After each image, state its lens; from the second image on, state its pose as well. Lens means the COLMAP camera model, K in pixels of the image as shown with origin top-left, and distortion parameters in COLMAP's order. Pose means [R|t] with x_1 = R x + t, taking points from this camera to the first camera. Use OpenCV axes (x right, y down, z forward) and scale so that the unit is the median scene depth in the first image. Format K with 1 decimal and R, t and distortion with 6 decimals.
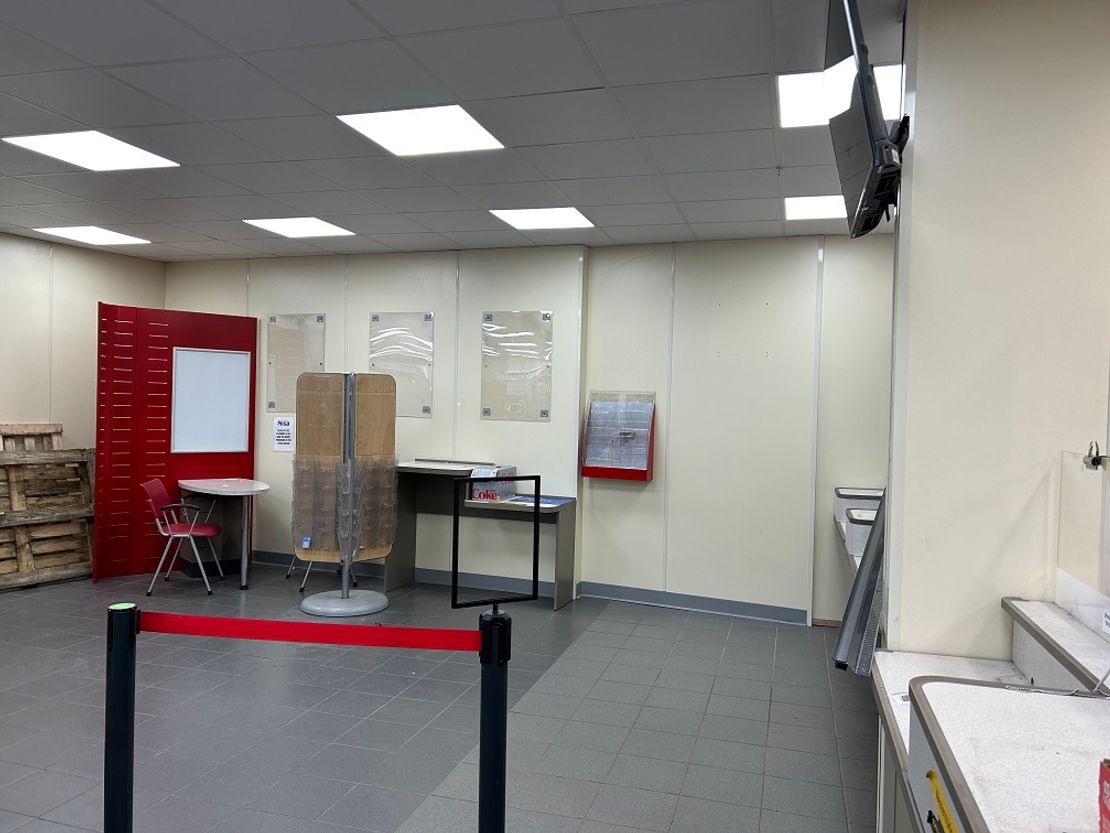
lens RADIAL K [[834.3, 0, 554.7], [0, 834.3, 416.8], [0, 0, 1]] dist [0.003316, -0.006322]
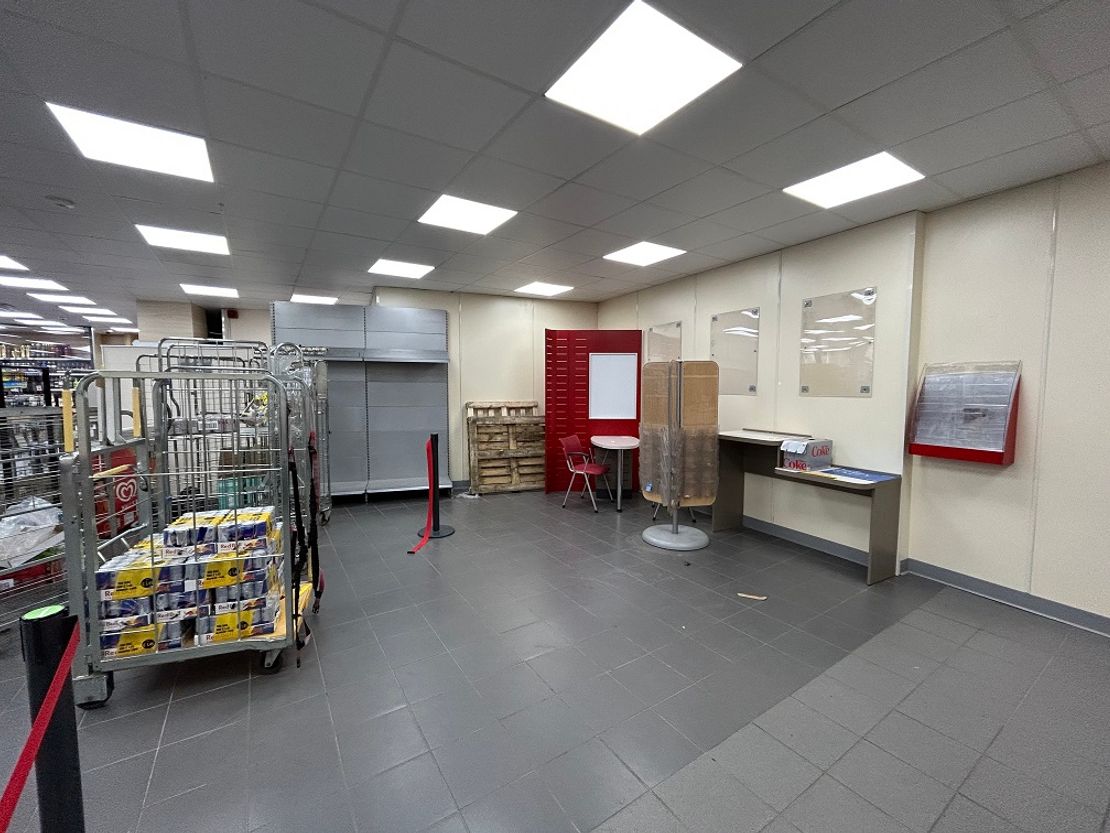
lens RADIAL K [[441.5, 0, 552.1], [0, 441.5, 419.4], [0, 0, 1]] dist [-0.012144, -0.000360]
pose [[0.746903, 0.023693, -0.664511, 0.058068], [0.007193, 0.999019, 0.043704, 0.006450], [0.664894, -0.037422, 0.746000, 0.342587]]
